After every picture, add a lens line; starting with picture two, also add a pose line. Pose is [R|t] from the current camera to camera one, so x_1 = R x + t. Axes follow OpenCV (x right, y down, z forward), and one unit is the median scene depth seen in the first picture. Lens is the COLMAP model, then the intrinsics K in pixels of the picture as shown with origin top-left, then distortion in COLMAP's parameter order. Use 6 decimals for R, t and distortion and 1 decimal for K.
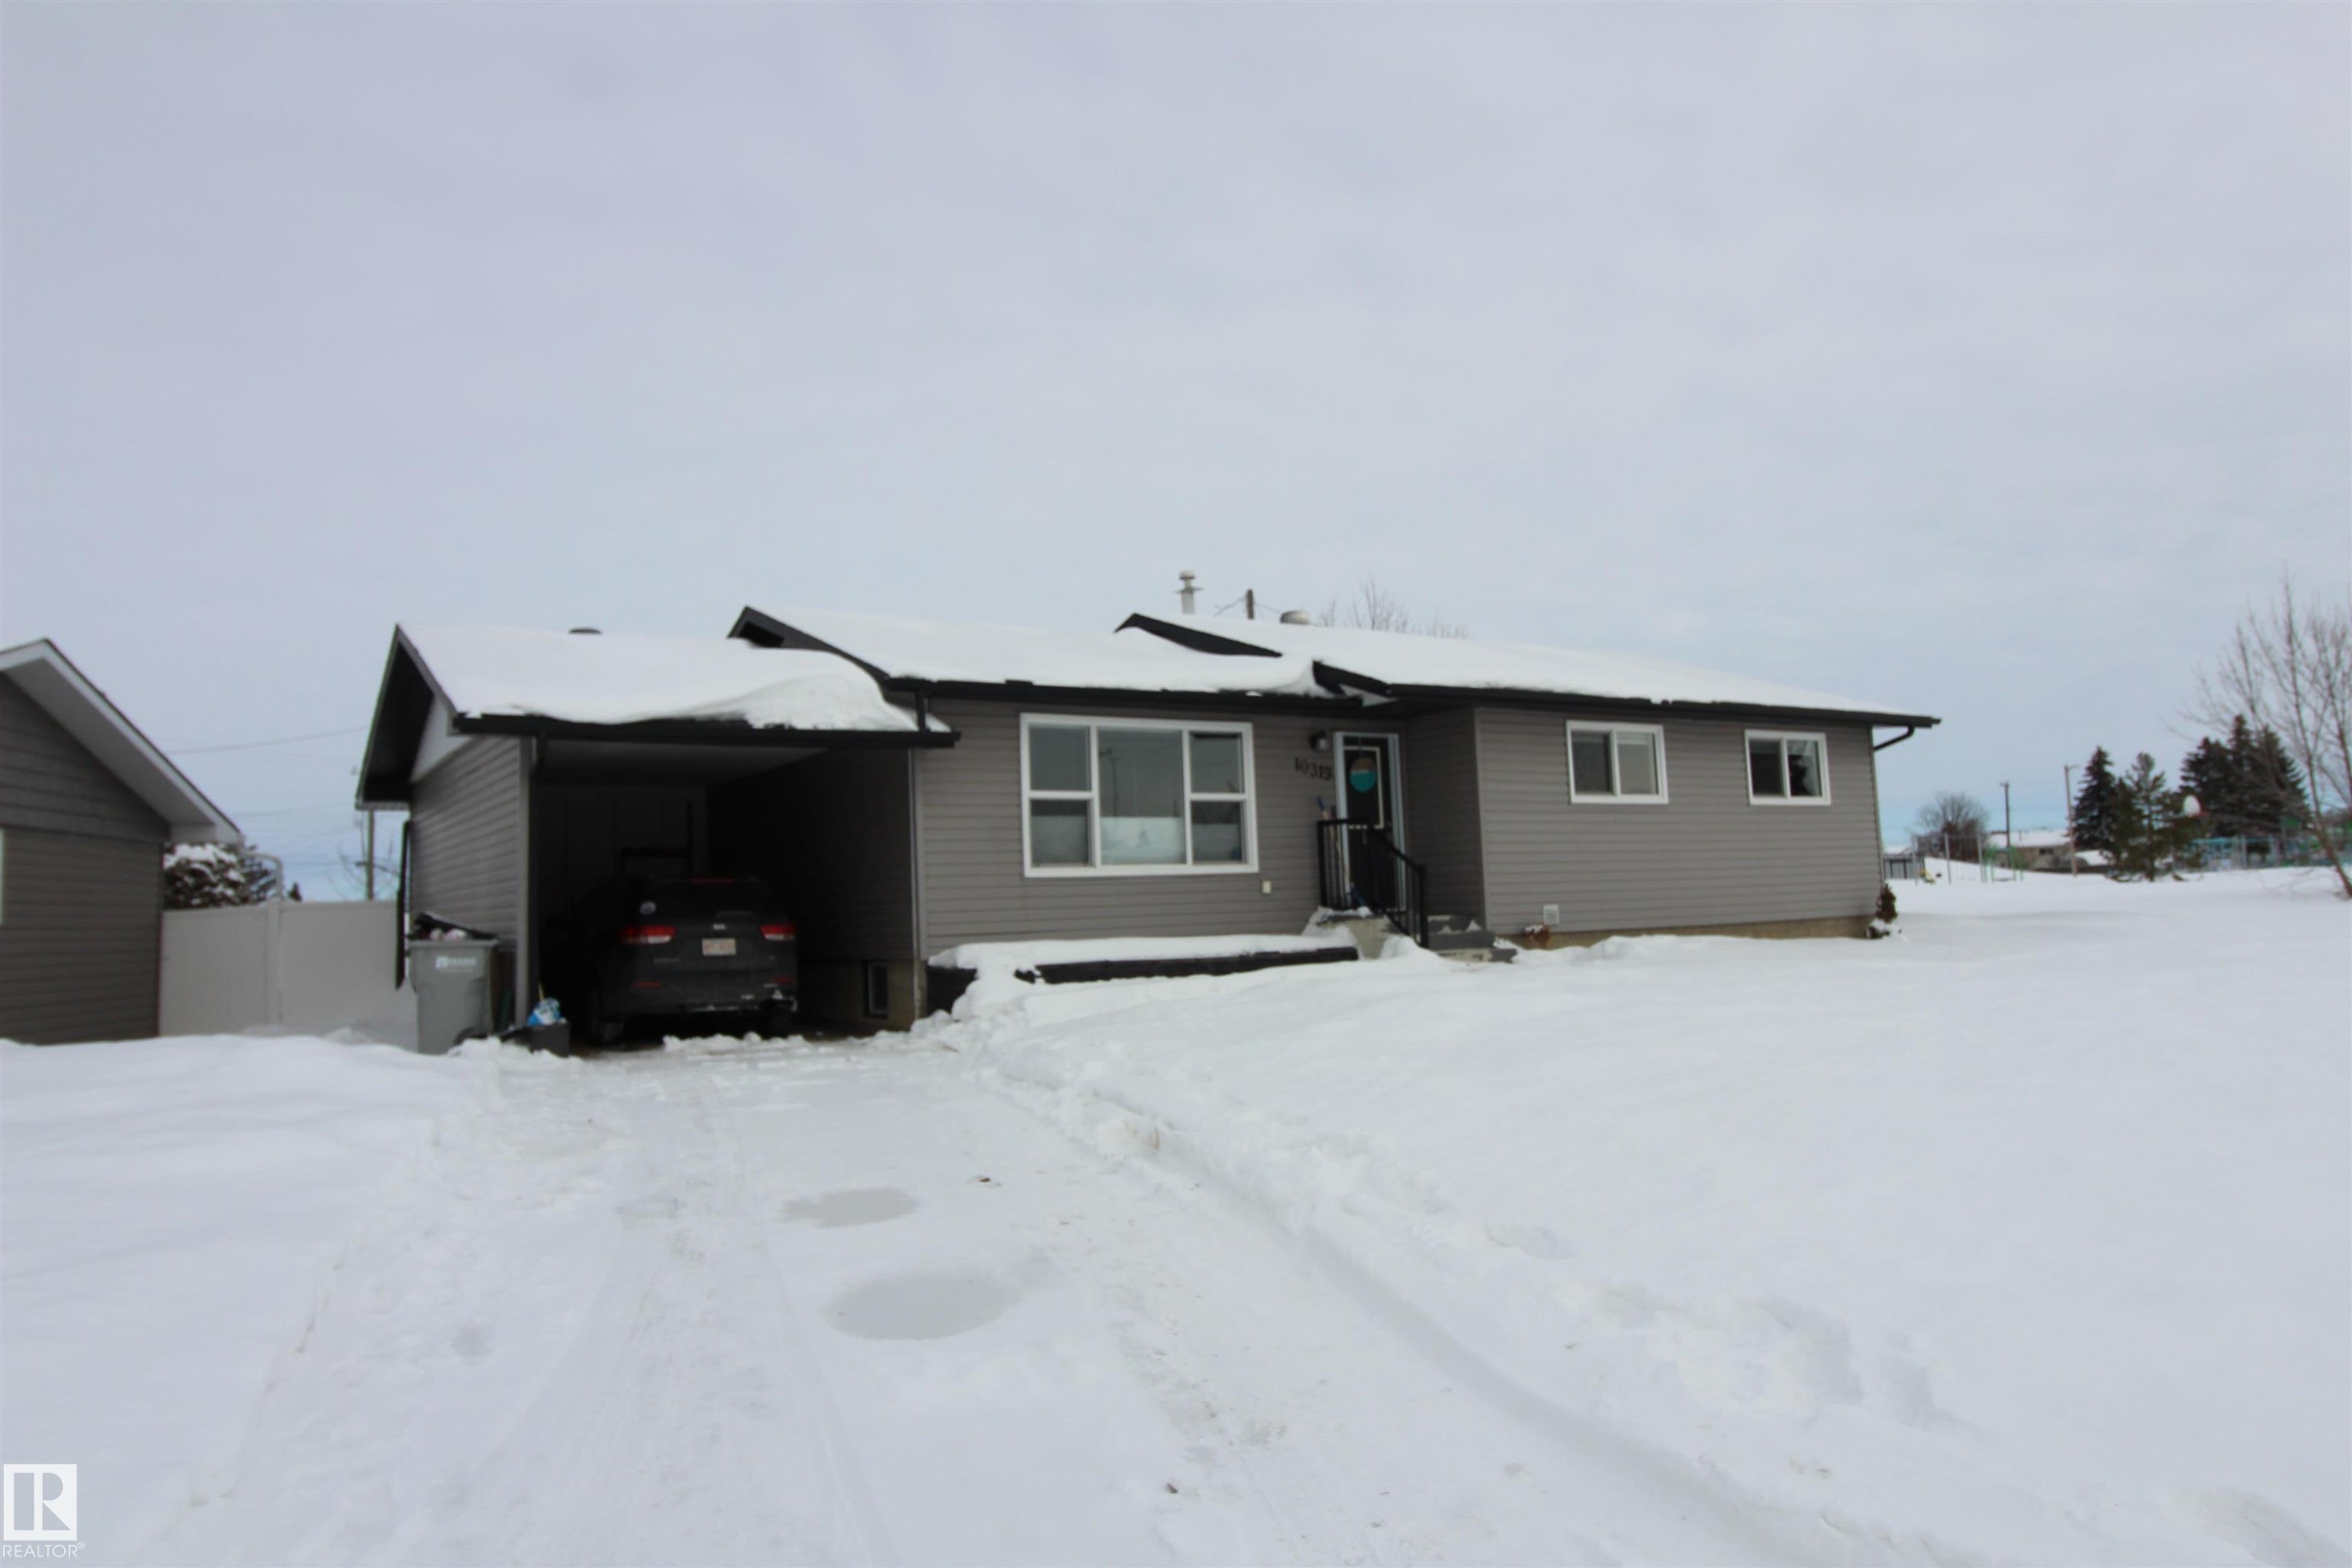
lens RADIAL K [[1490.4, 0, 1187.0], [0, 1490.4, 771.4], [0, 0, 1]] dist [0.007219, 0.000741]
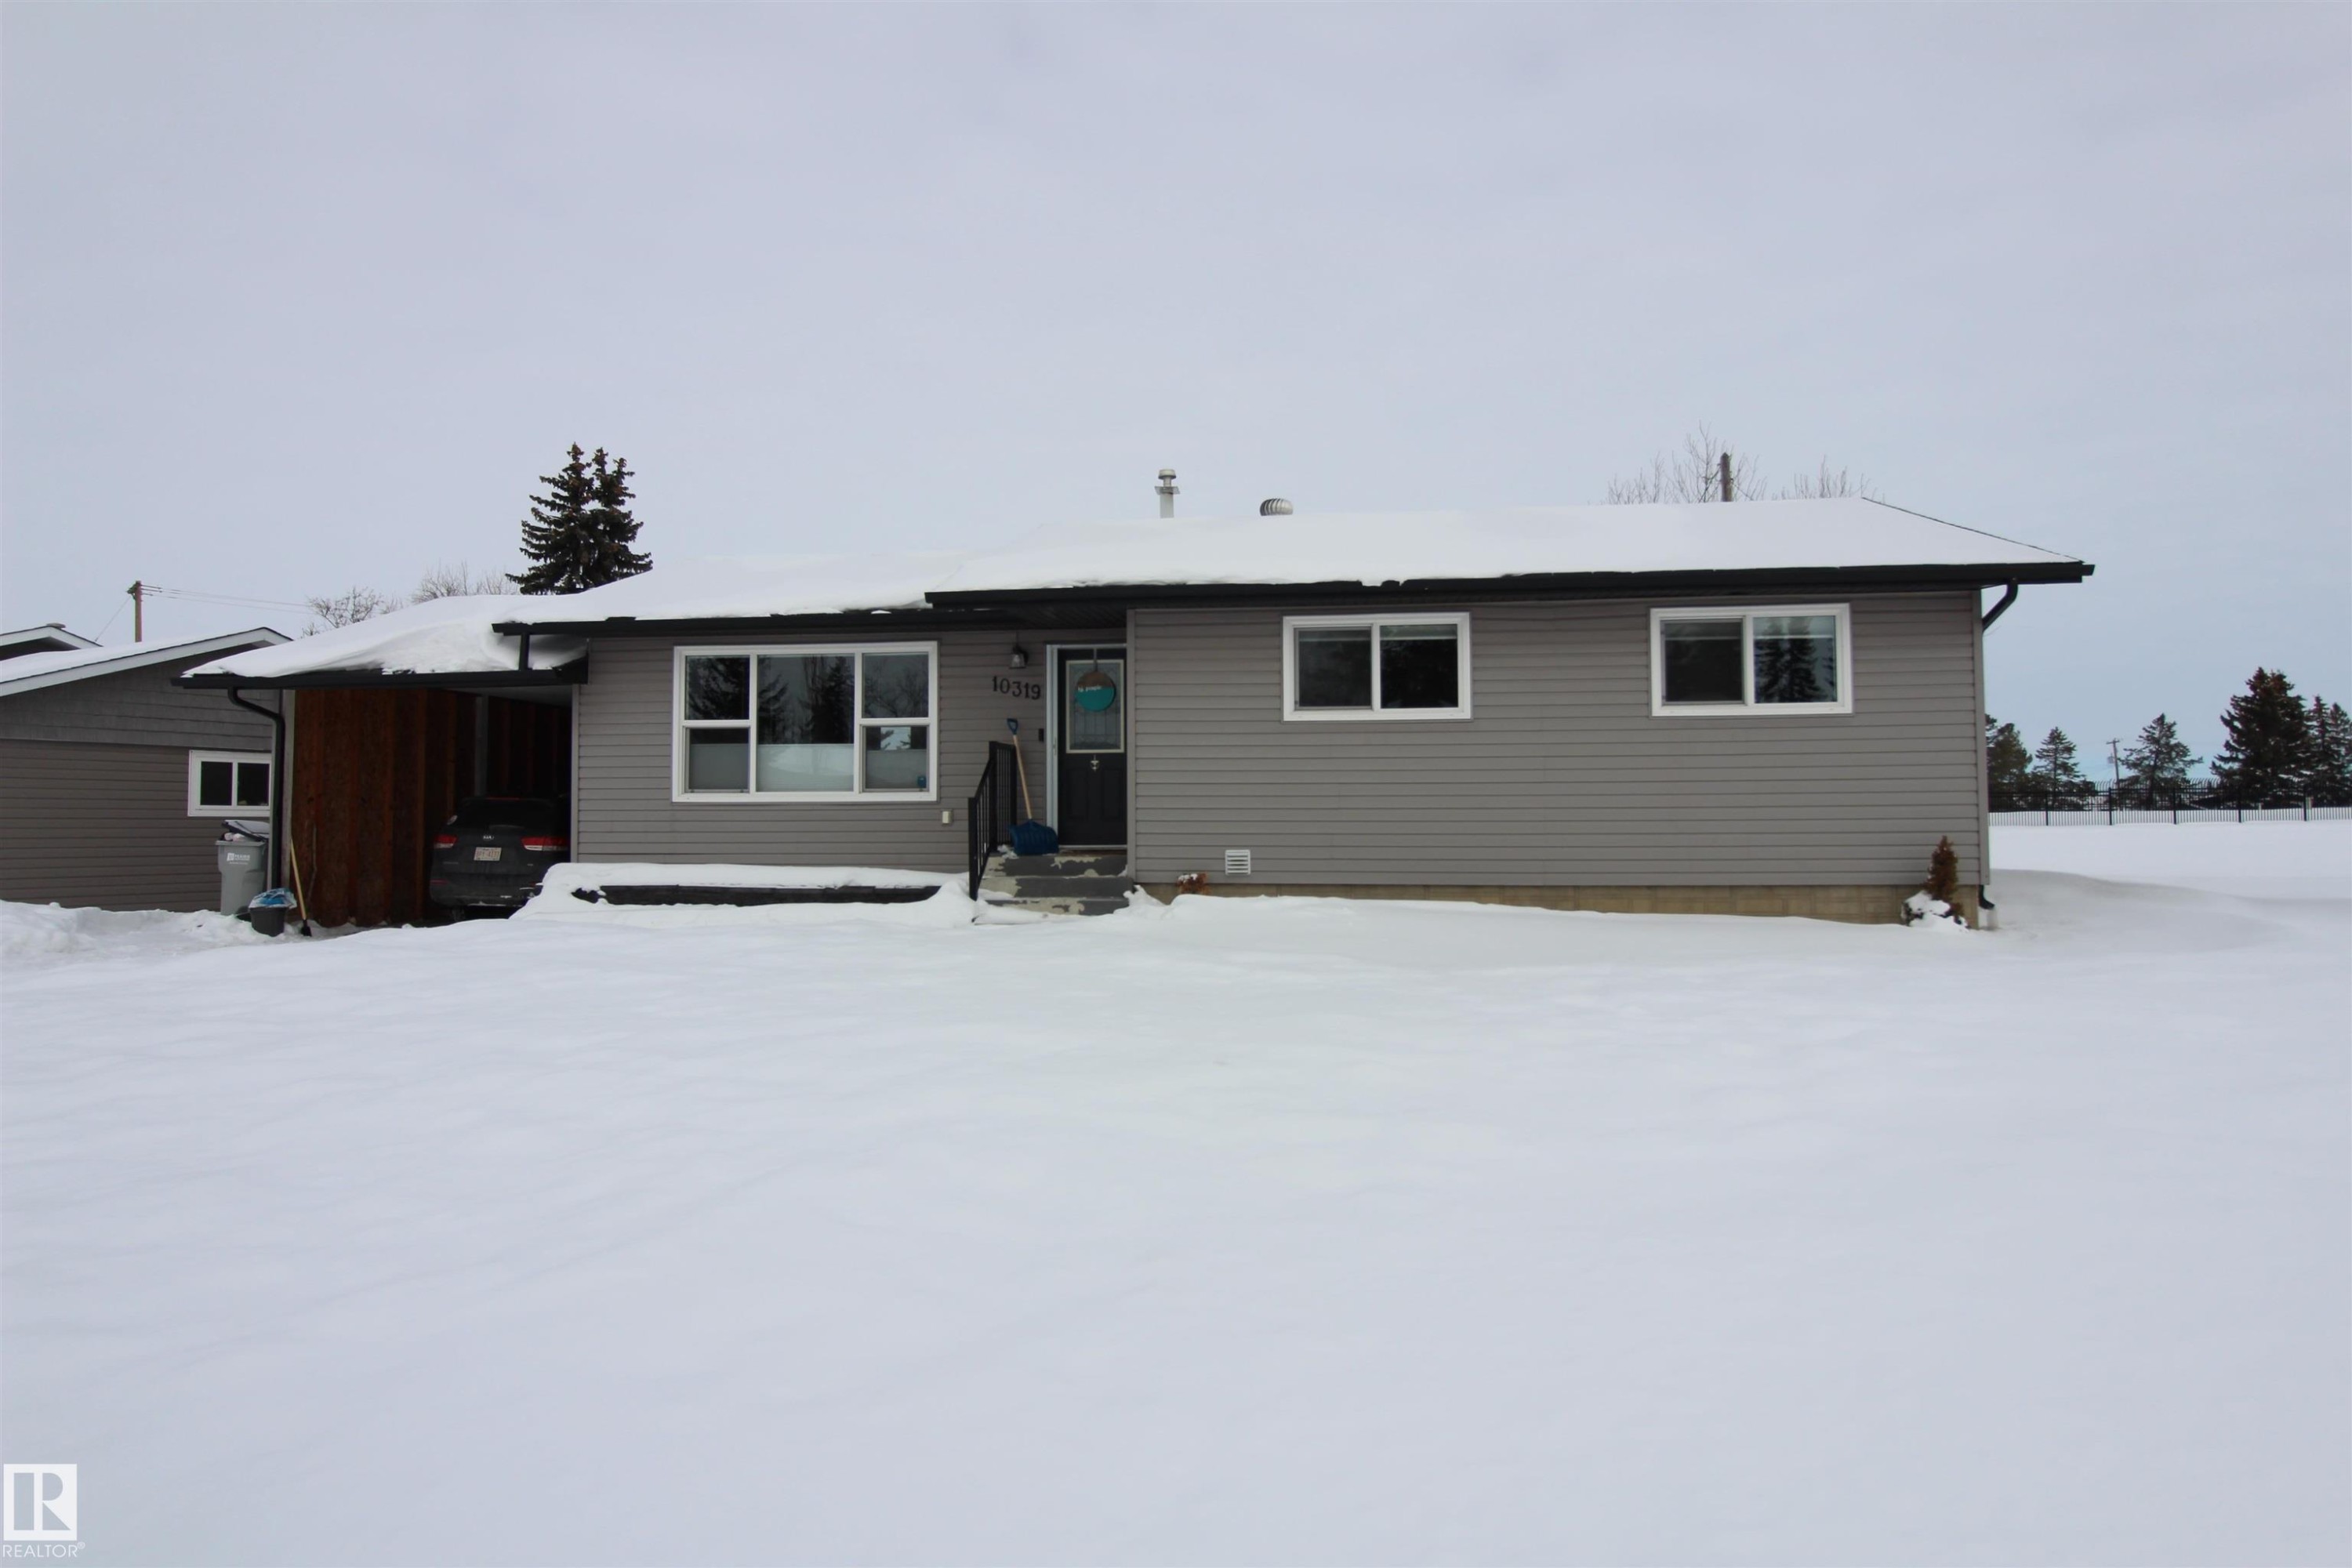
lens RADIAL K [[1422.5, 0, 1181.5], [0, 1422.5, 762.3], [0, 0, 1]] dist [0.000436, -0.000826]
pose [[0.771242, 0.006554, -0.636509, 0.737995], [0.032462, 0.998241, 0.049611, 0.004165], [0.635714, -0.058925, 0.769672, 0.413471]]
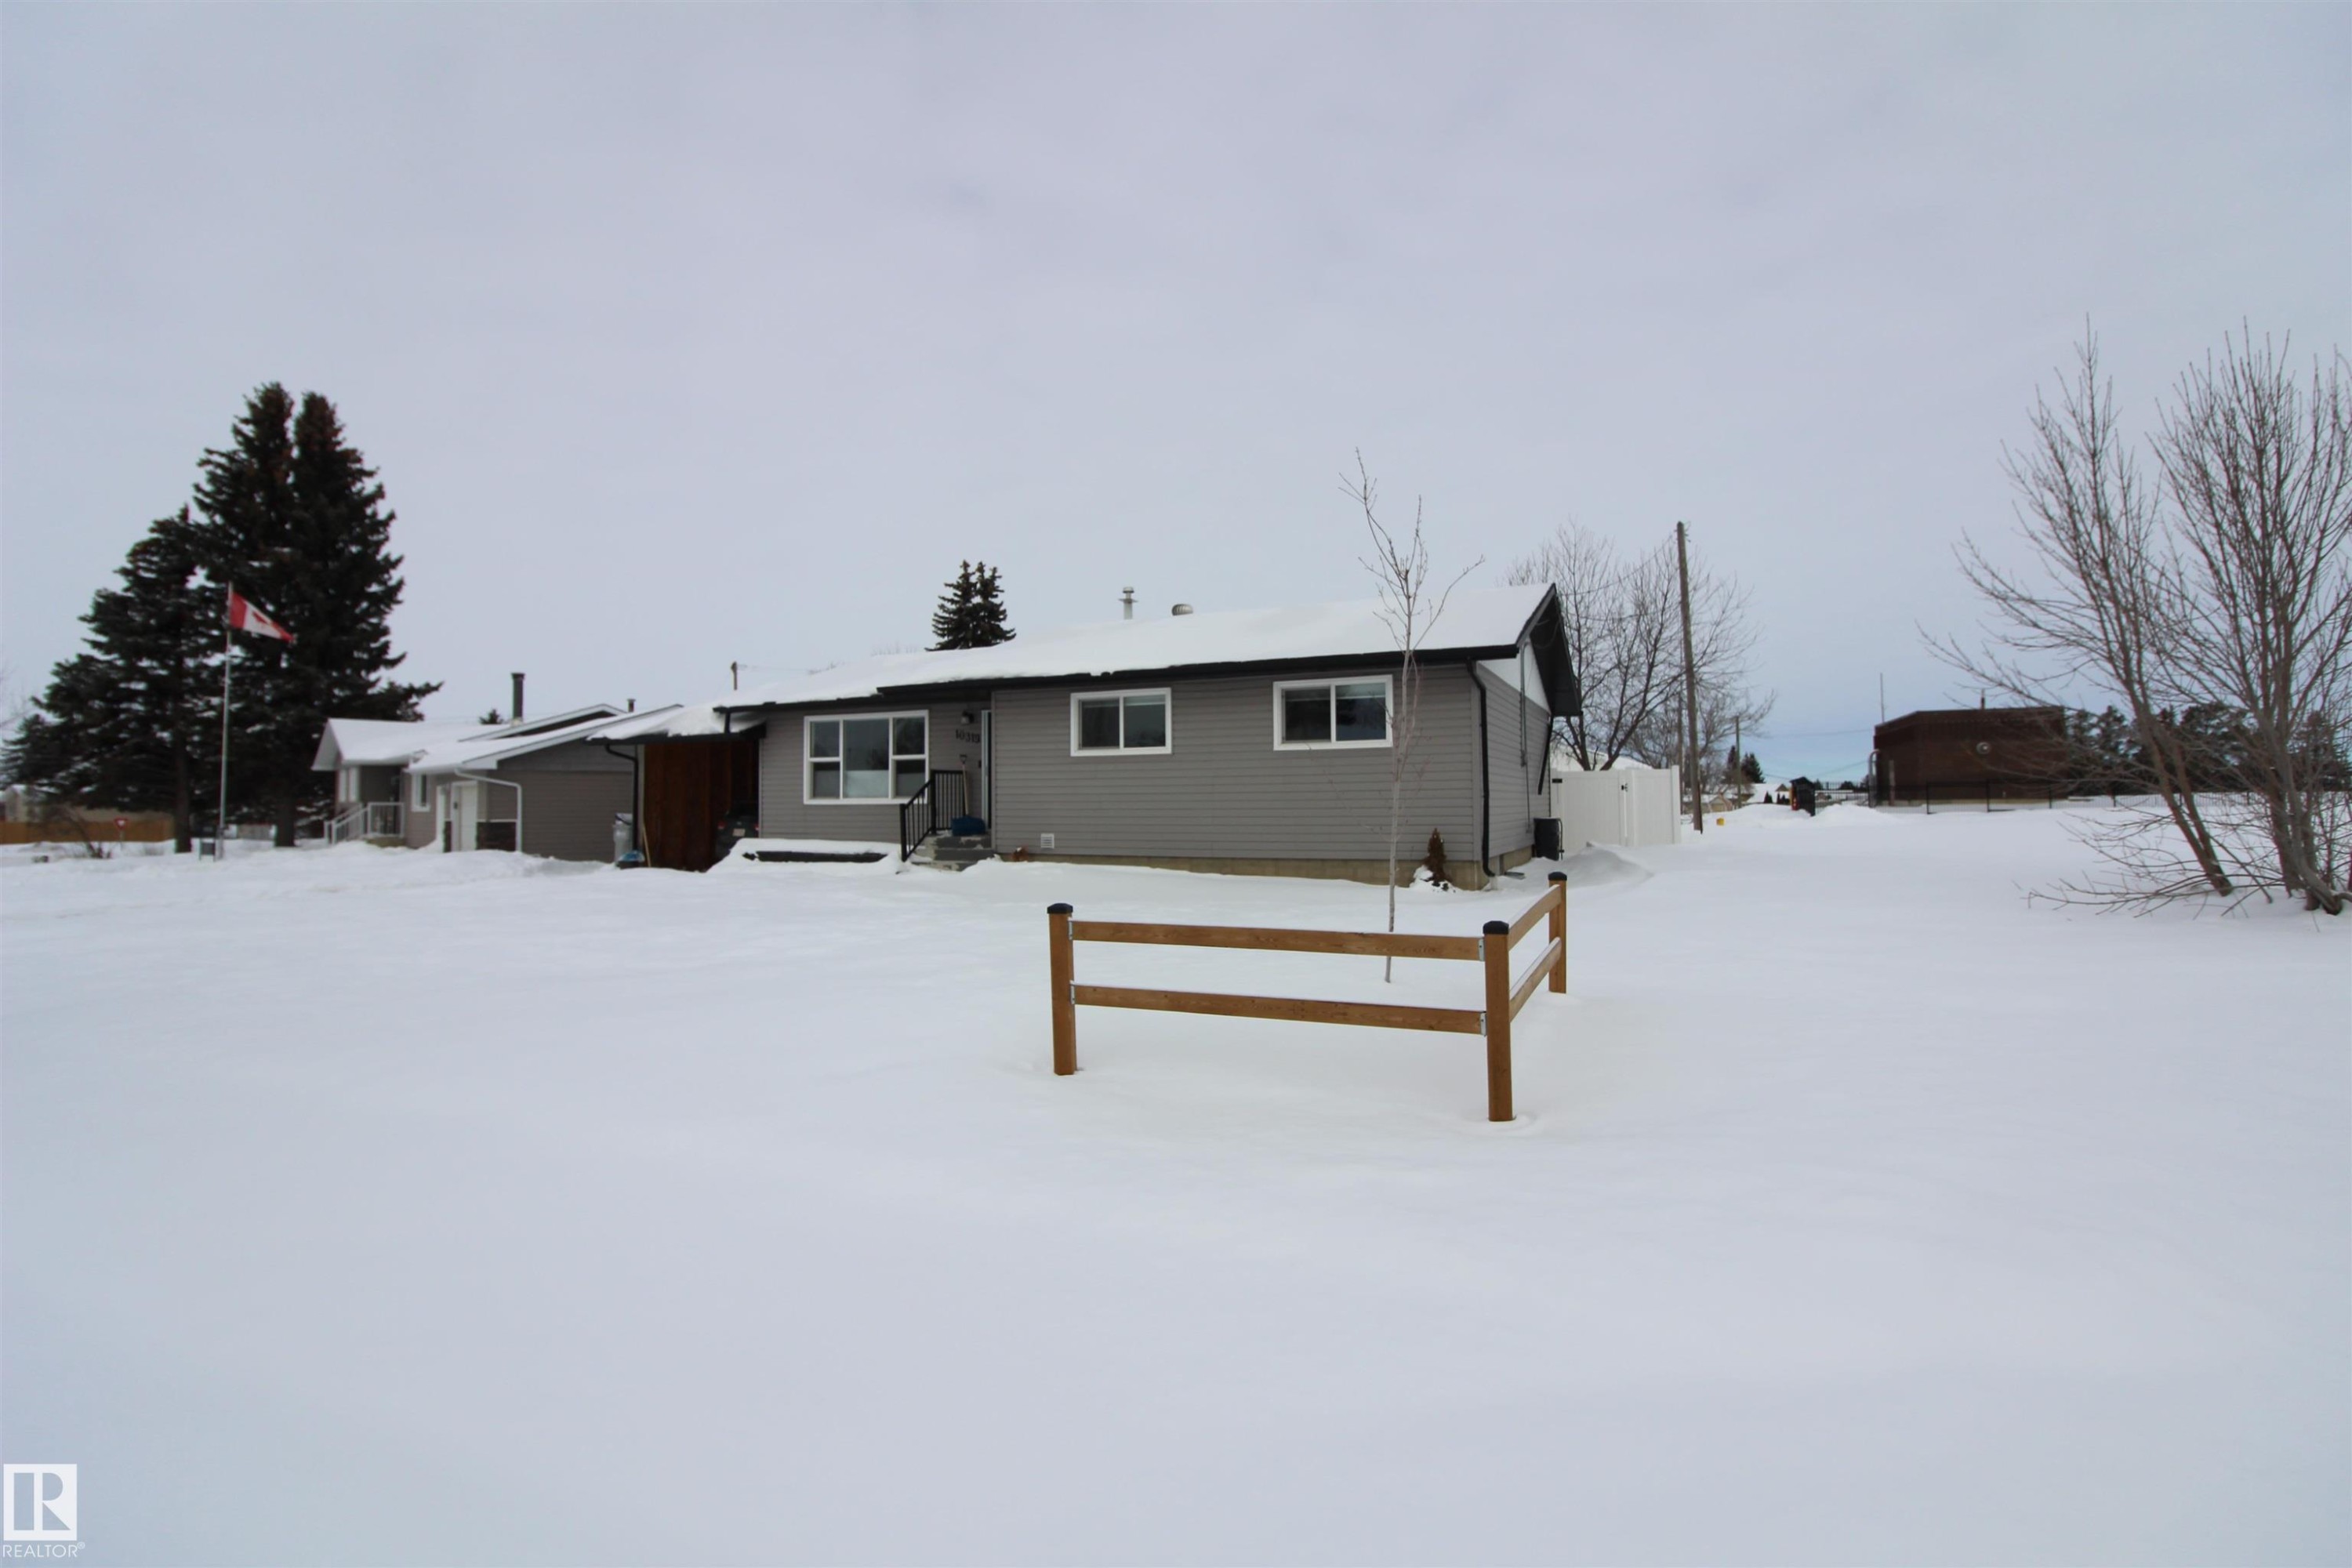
lens RADIAL K [[1086.9, 0, 1178.3], [0, 1086.9, 764.9], [0, 0, 1]] dist [0.000671, -0.013289]
pose [[0.537524, 0.002044, -0.843246, 1.181092], [0.062386, 0.997160, 0.042185, -0.006155], [0.840938, -0.075282, 0.535870, 0.606414]]
